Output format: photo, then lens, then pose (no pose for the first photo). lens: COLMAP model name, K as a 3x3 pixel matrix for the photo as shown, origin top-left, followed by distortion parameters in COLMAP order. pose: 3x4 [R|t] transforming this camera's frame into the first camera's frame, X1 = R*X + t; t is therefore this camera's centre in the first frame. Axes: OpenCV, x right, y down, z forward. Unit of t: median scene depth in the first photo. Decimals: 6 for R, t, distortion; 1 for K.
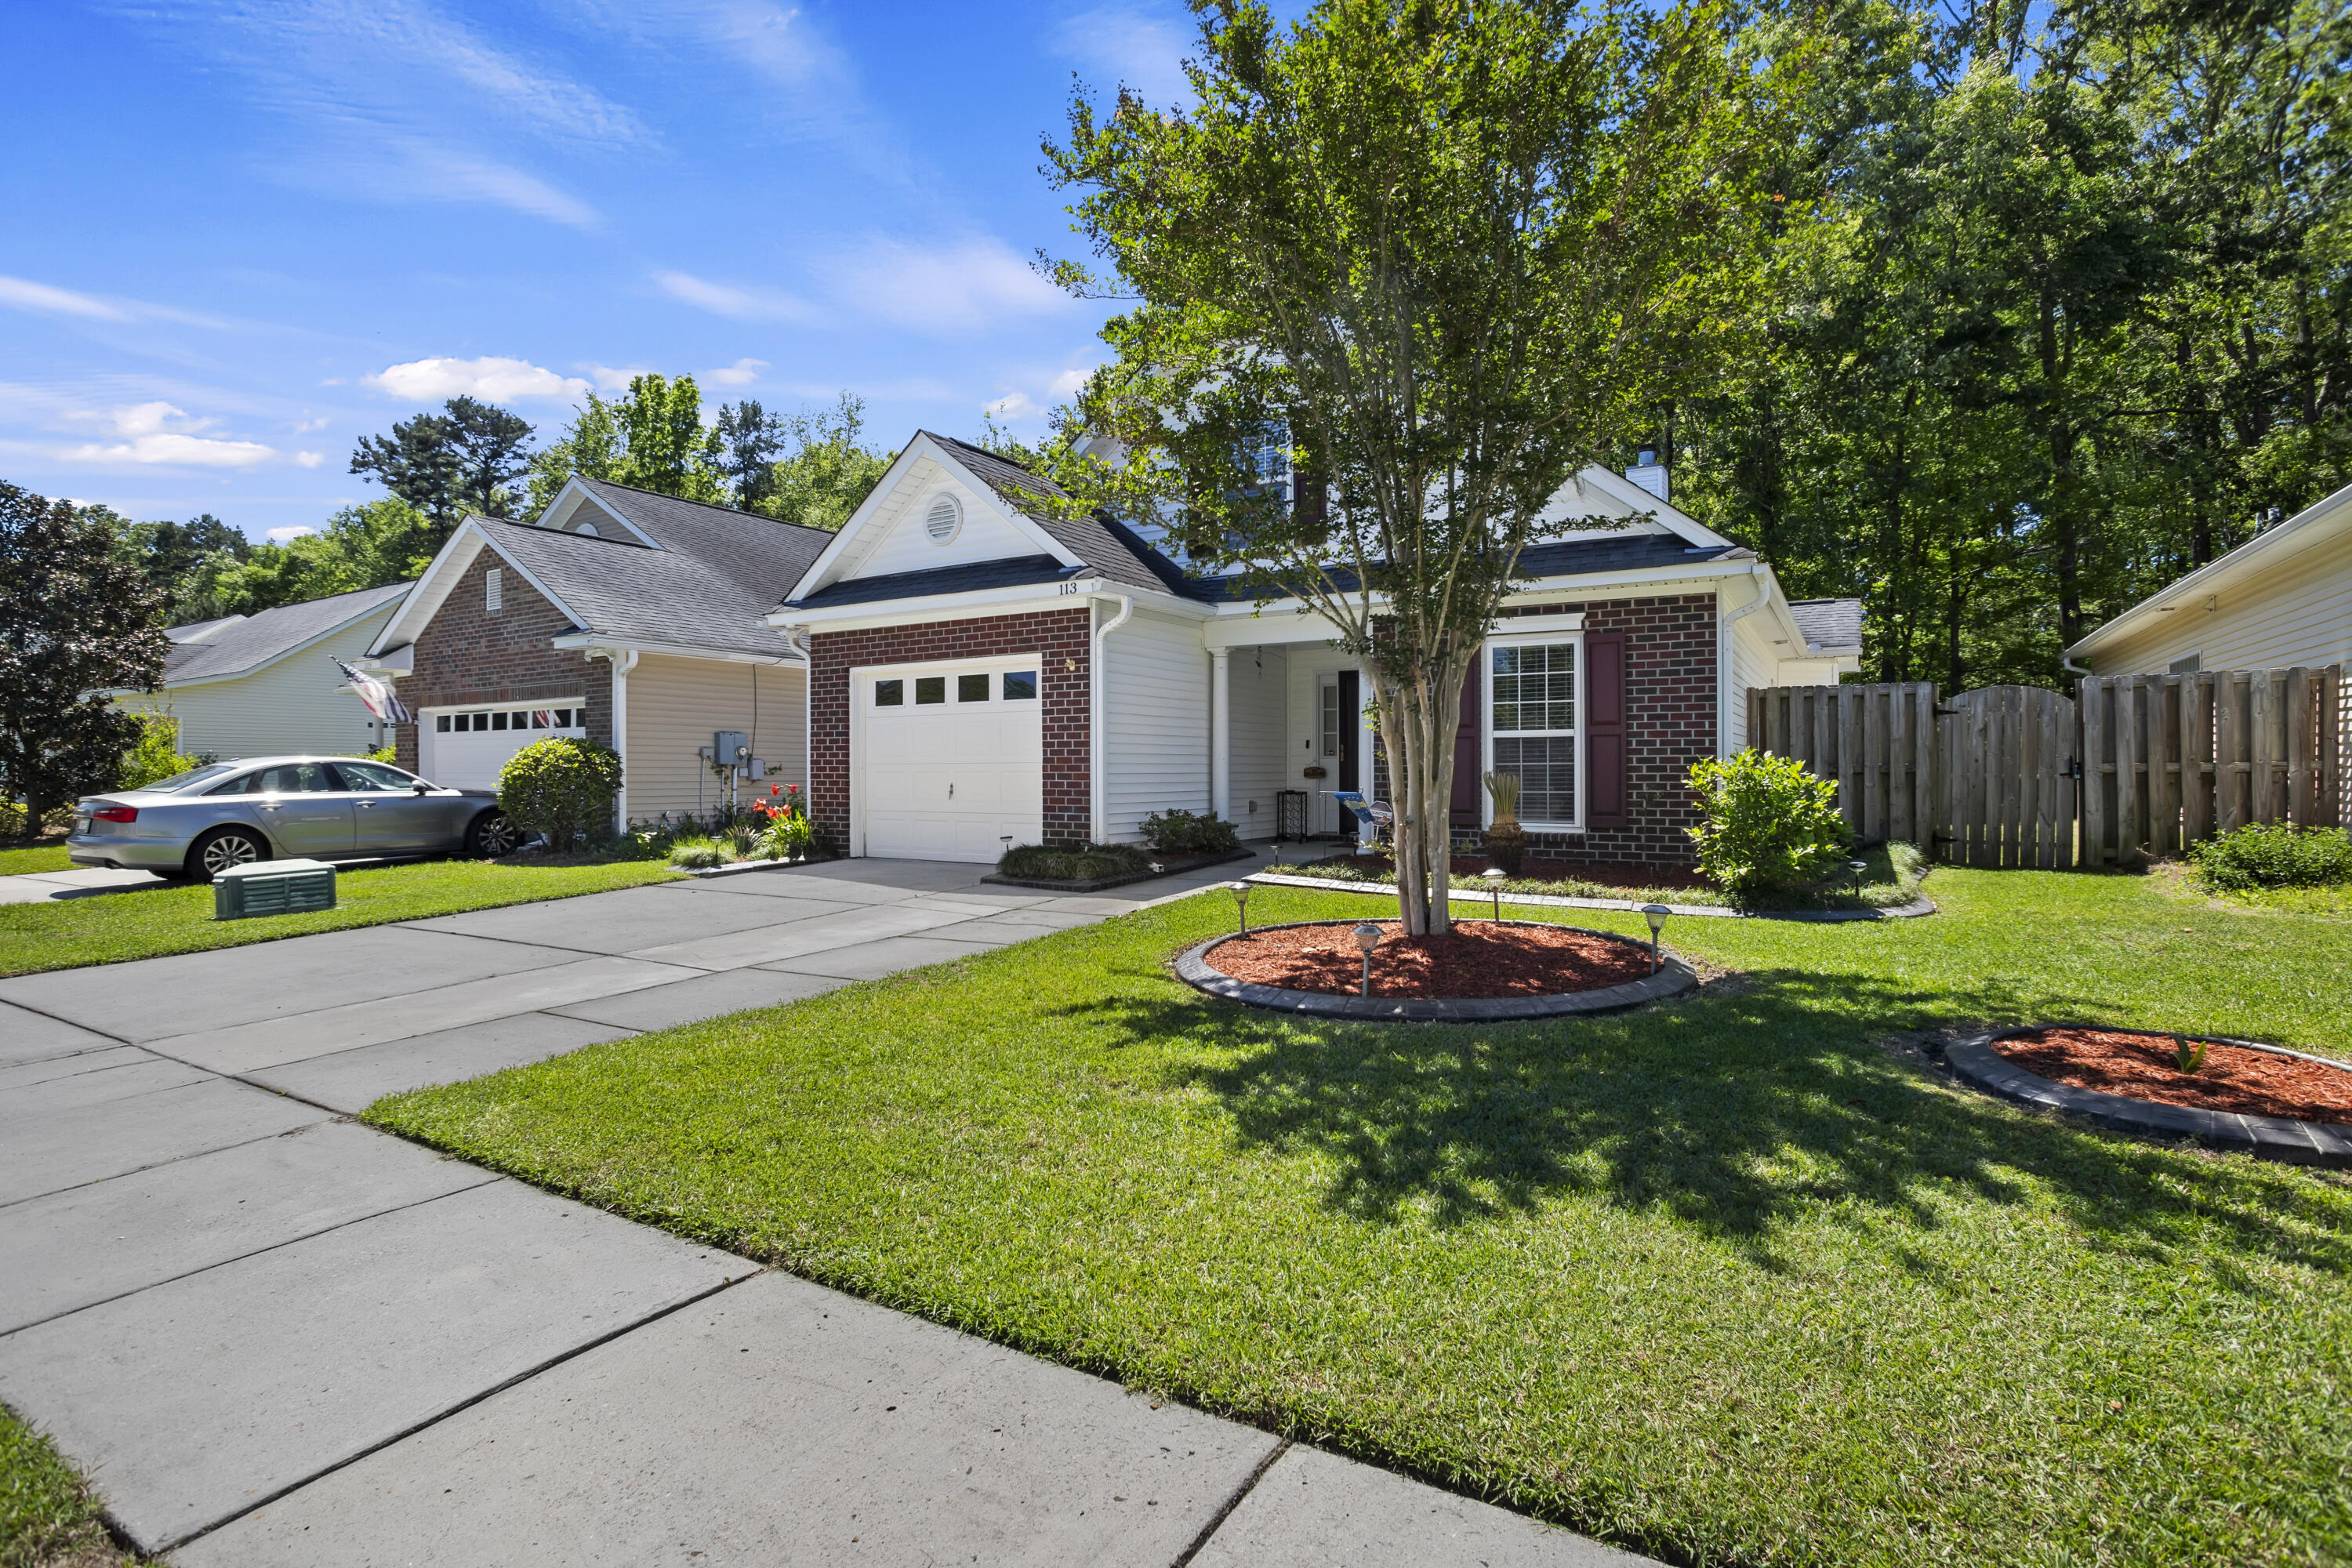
lens RADIAL K [[1141.2, 0, 1178.6], [0, 1141.2, 772.2], [0, 0, 1]] dist [-0.060290, 0.031990]
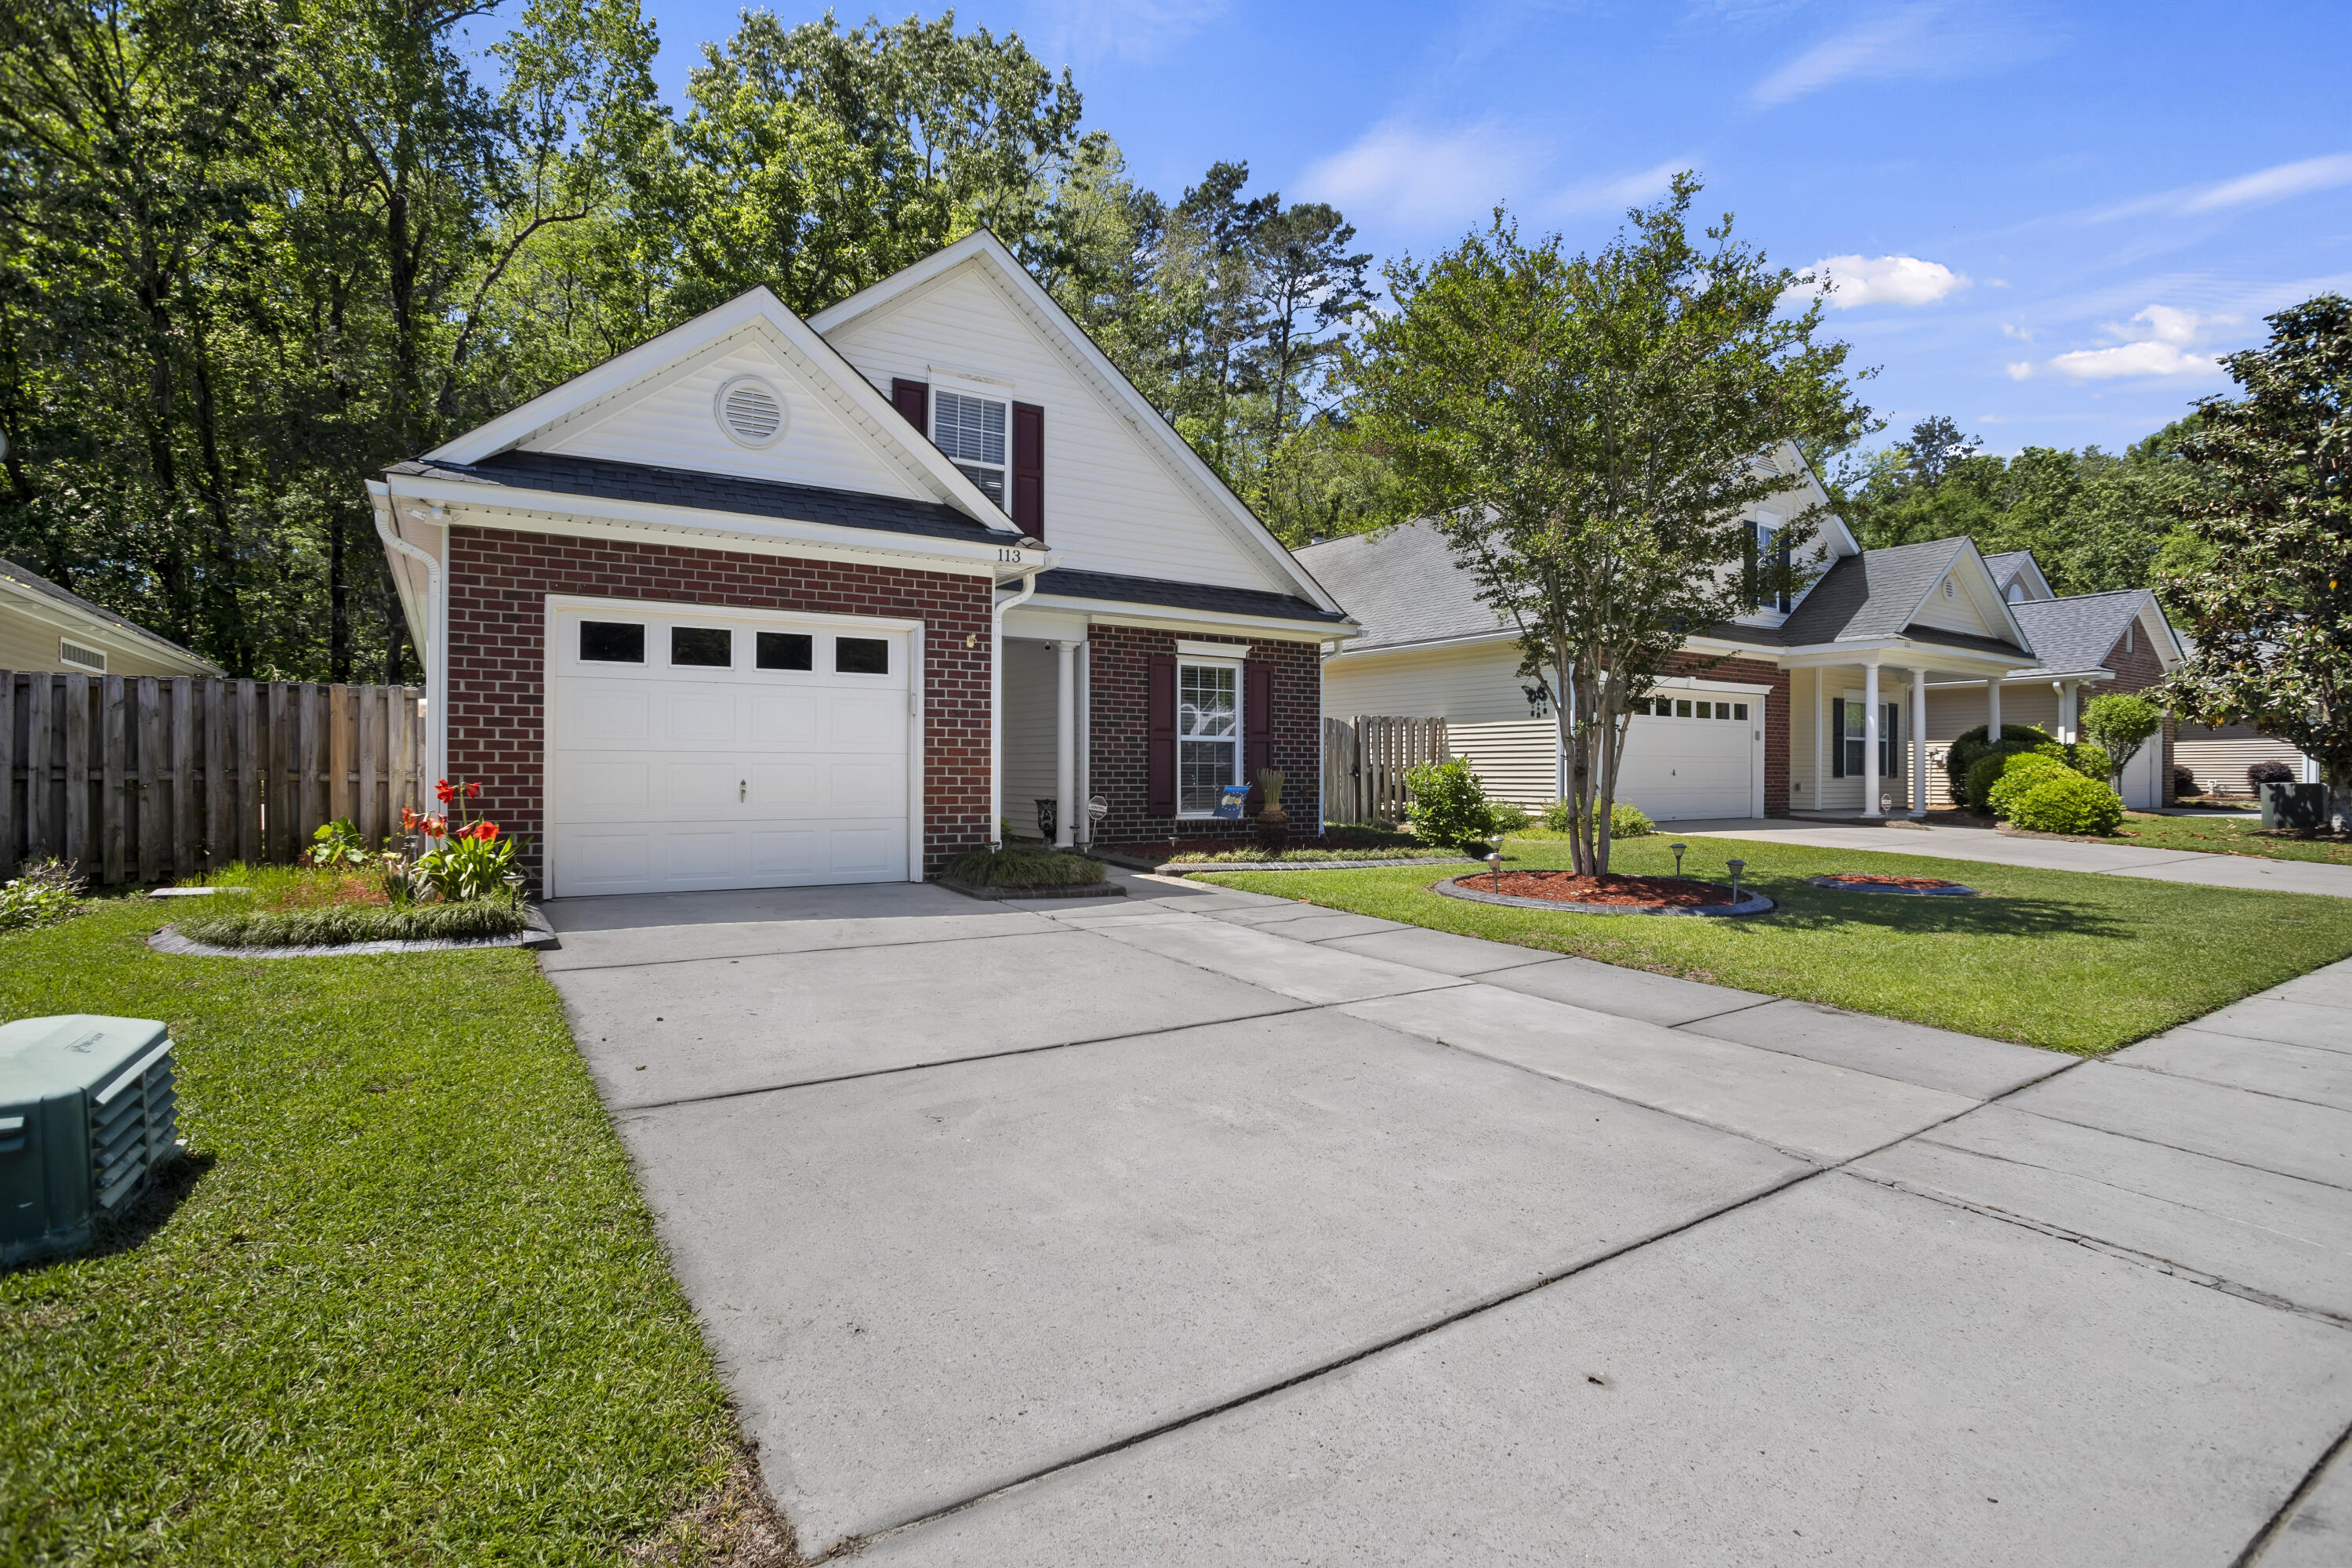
lens RADIAL K [[1141.2, 0, 1178.6], [0, 1141.2, 772.2], [0, 0, 1]] dist [-0.060290, 0.031990]
pose [[0.419048, 0.003725, 0.907957, -0.761231], [-0.004385, 0.999988, -0.002079, 0.005361], [-0.907954, -0.003110, 0.419059, 0.471496]]
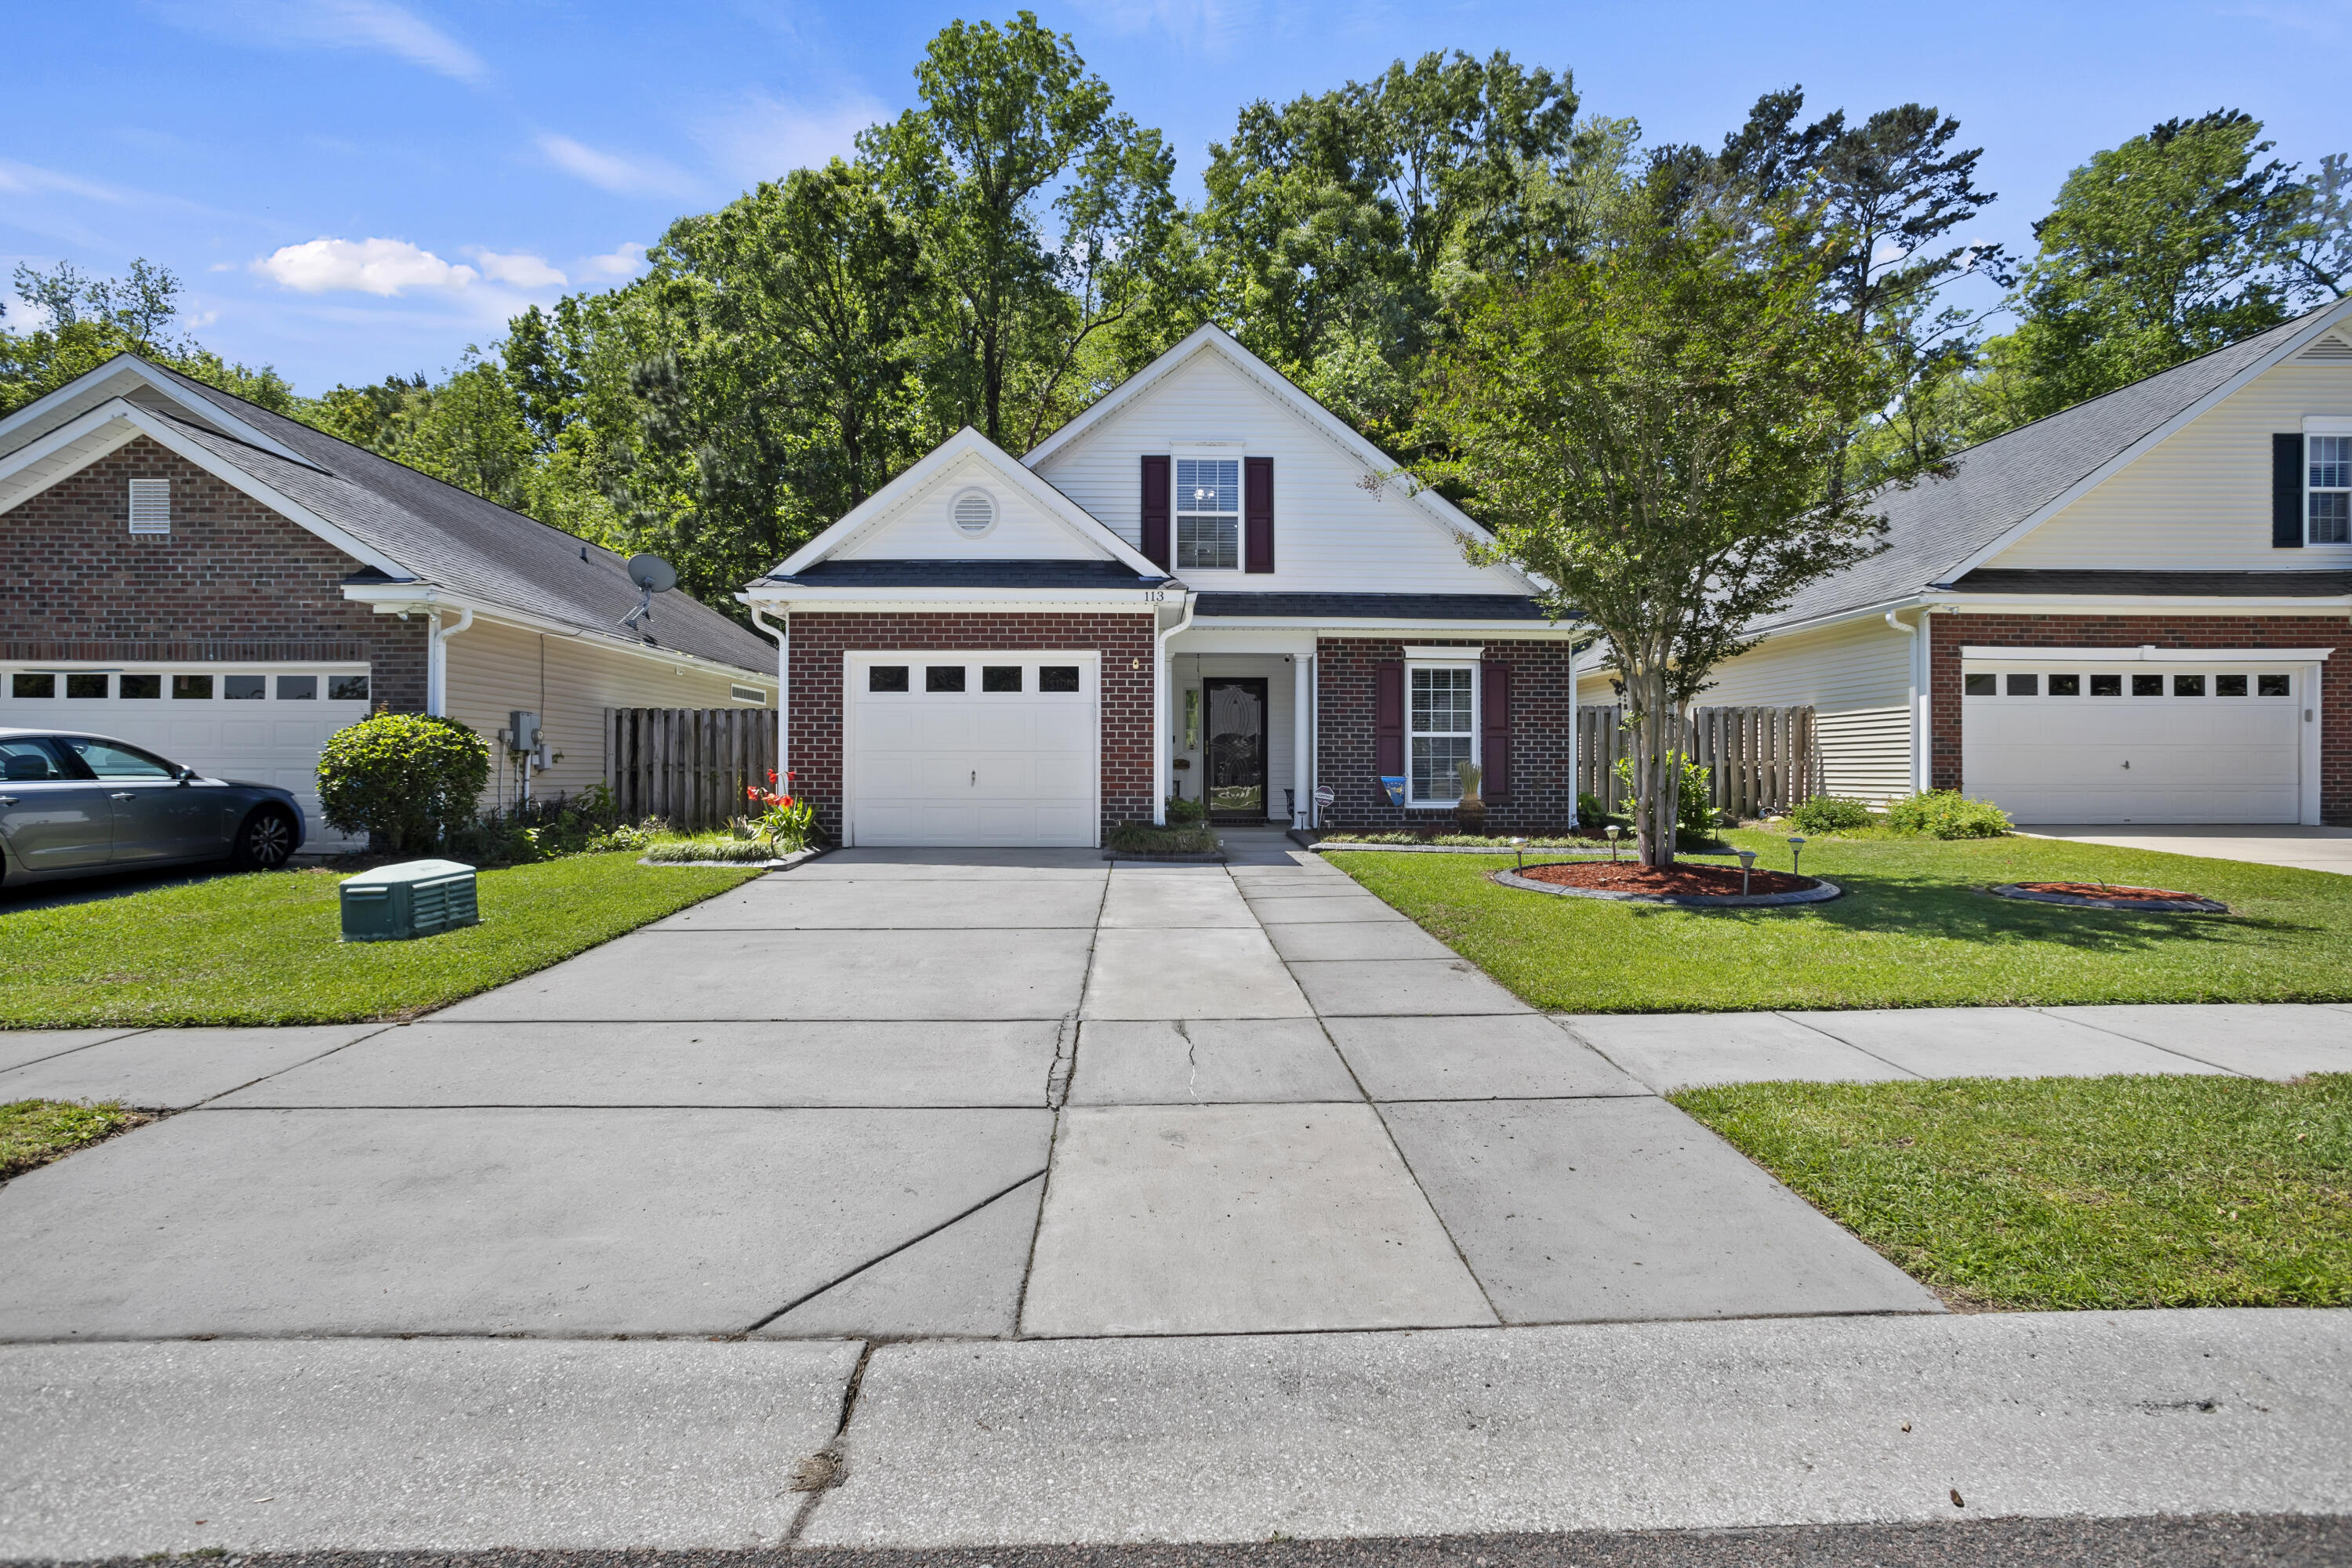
lens RADIAL K [[1103.2, 0, 1164.3], [0, 1103.2, 790.7], [0, 0, 1]] dist [-0.018323, -0.000576]
pose [[0.837176, -0.007299, 0.546884, -0.624668], [-0.002945, 0.999836, 0.017852, 0.009997], [-0.546925, -0.016556, 0.837018, 0.076085]]
